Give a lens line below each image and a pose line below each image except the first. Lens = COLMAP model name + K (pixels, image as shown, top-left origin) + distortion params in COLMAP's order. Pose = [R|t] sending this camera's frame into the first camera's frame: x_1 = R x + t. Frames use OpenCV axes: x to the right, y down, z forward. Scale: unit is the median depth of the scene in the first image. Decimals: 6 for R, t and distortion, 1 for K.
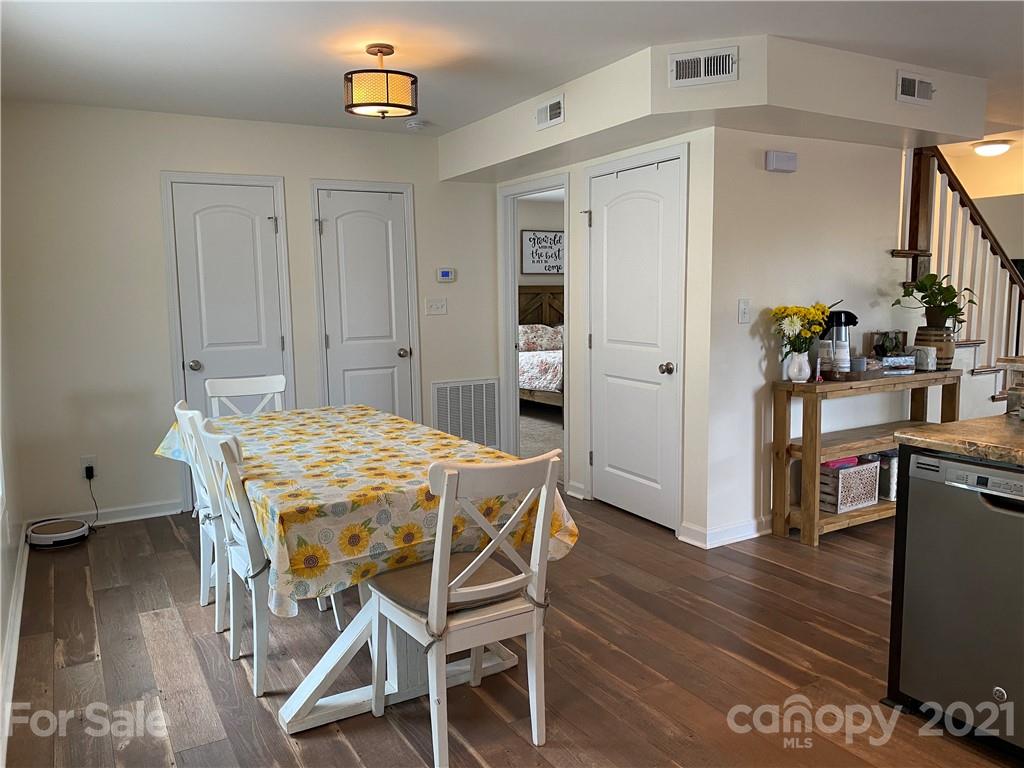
lens RADIAL K [[791.7, 0, 512.6], [0, 791.7, 384.4], [0, 0, 1]] dist [0.051652, -0.020754]
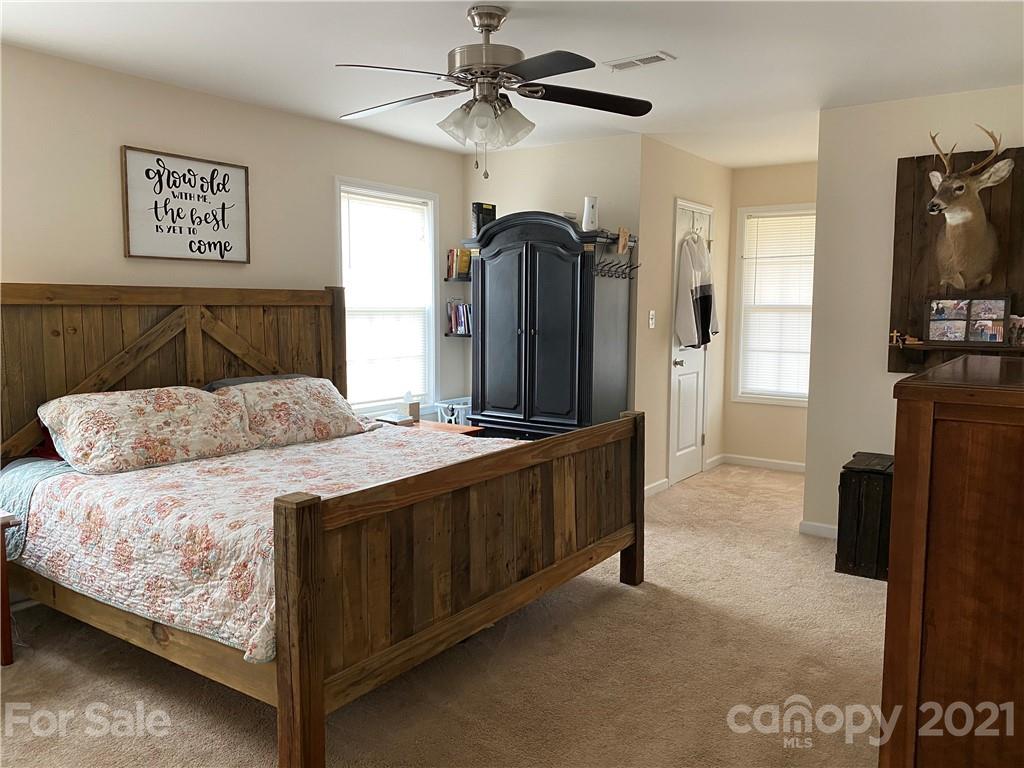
lens RADIAL K [[791.7, 0, 505.2], [0, 791.7, 383.2], [0, 0, 1]] dist [0.051652, -0.020754]
pose [[0.910456, -0.018923, 0.413173, 0.017090], [0.023976, 0.999688, -0.007048, -0.067860], [-0.412910, 0.016323, 0.910625, 0.552584]]
